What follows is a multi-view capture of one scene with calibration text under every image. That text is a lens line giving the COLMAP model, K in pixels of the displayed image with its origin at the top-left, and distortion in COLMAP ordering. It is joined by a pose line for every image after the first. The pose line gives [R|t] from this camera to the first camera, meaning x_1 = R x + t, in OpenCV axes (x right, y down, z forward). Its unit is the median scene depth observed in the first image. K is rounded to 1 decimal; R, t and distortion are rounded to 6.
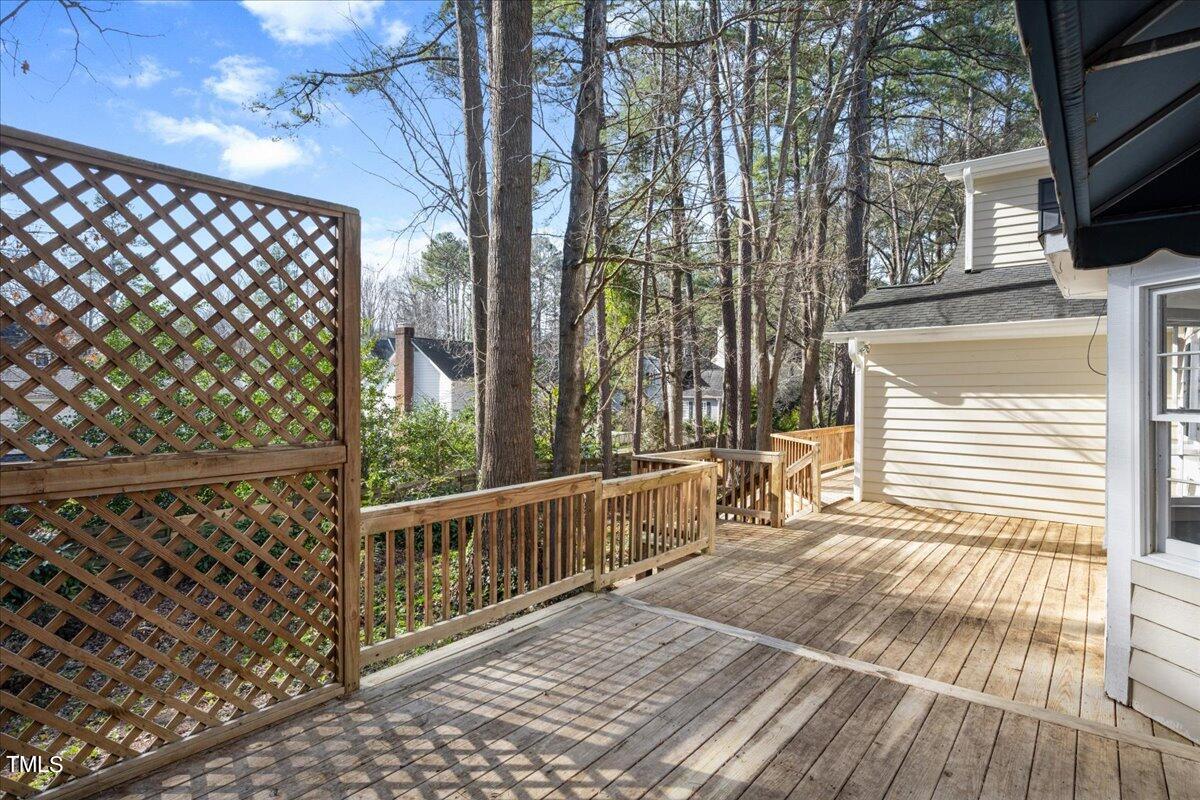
lens RADIAL K [[629.6, 0, 600.0], [0, 629.6, 400.0], [0, 0, 1]] dist [-0.001385, 0.000424]
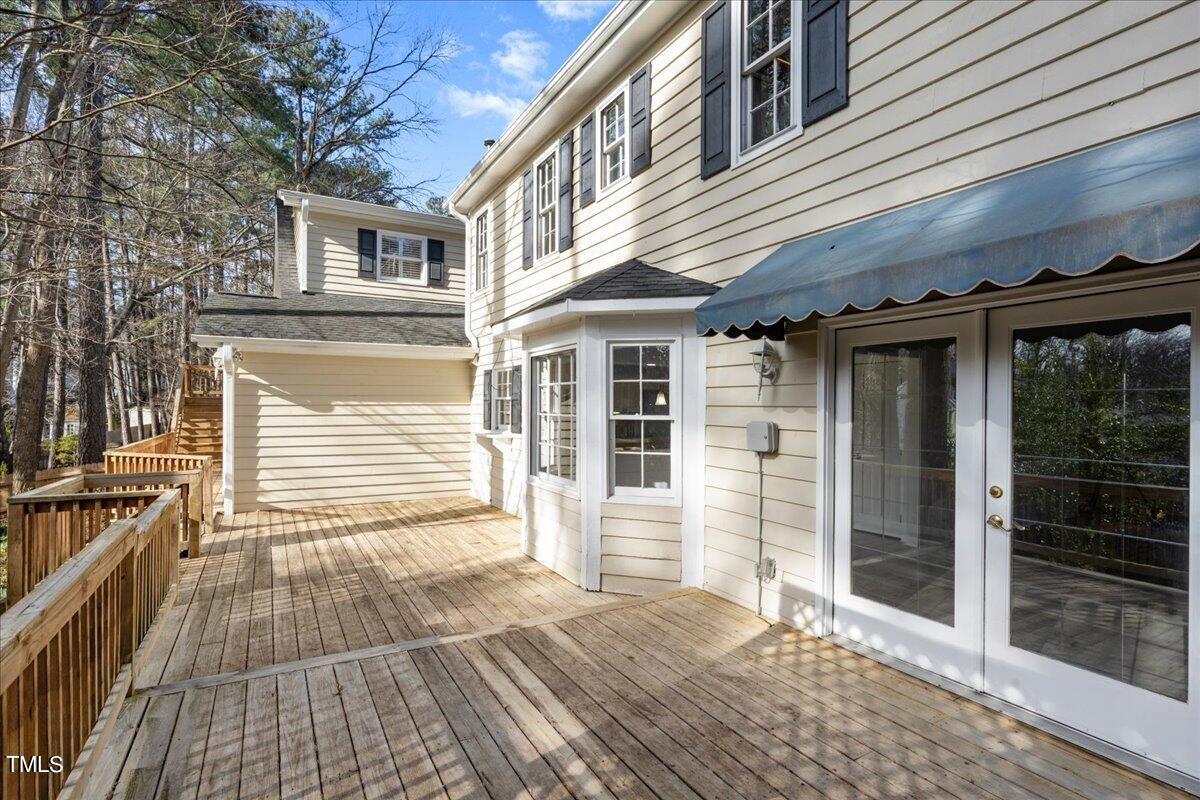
lens RADIAL K [[585.7, 0, 600.0], [0, 585.7, 400.0], [0, 0, 1]] dist [0.002485, 0.000183]
pose [[0.367131, 0.002980, 0.930164, -0.396464], [0.007476, 0.999953, -0.006154, -0.005936], [-0.930139, 0.009213, 0.367092, 0.281374]]
